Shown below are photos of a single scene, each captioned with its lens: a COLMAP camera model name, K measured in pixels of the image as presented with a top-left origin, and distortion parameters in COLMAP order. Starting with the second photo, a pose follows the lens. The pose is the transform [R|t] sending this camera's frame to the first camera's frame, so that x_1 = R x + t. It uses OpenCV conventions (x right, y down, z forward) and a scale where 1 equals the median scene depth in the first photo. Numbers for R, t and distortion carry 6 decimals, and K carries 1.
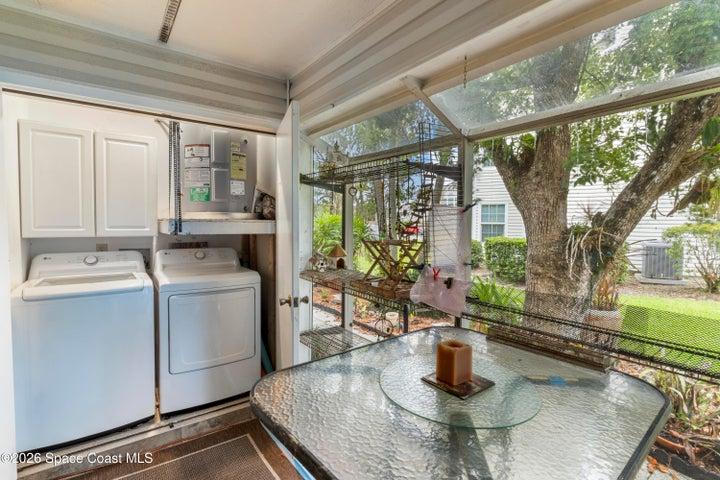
lens RADIAL K [[352.1, 0, 360.0], [0, 352.1, 240.0], [0, 0, 1]] dist [0.016378, -0.000071]
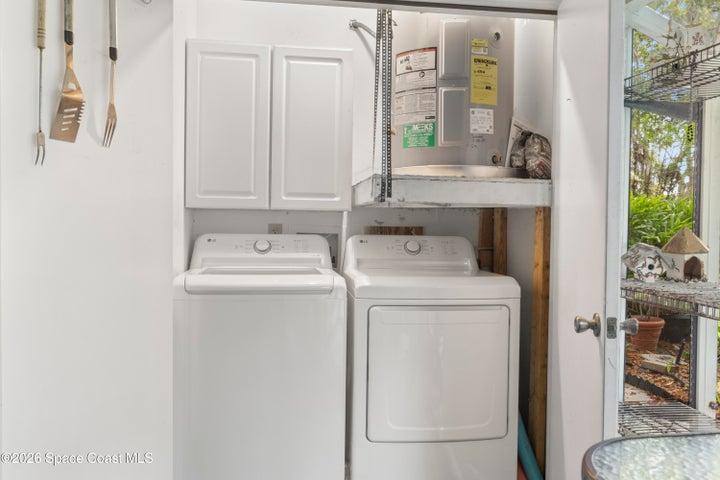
lens RADIAL K [[624.8, 0, 360.0], [0, 624.8, 240.0], [0, 0, 1]] dist [0.036244, -0.009128]
pose [[0.890214, 0.012922, -0.455360, -0.072918], [-0.024427, 0.999514, -0.019390, 0.060752], [0.454888, 0.028384, 0.890096, 0.059093]]
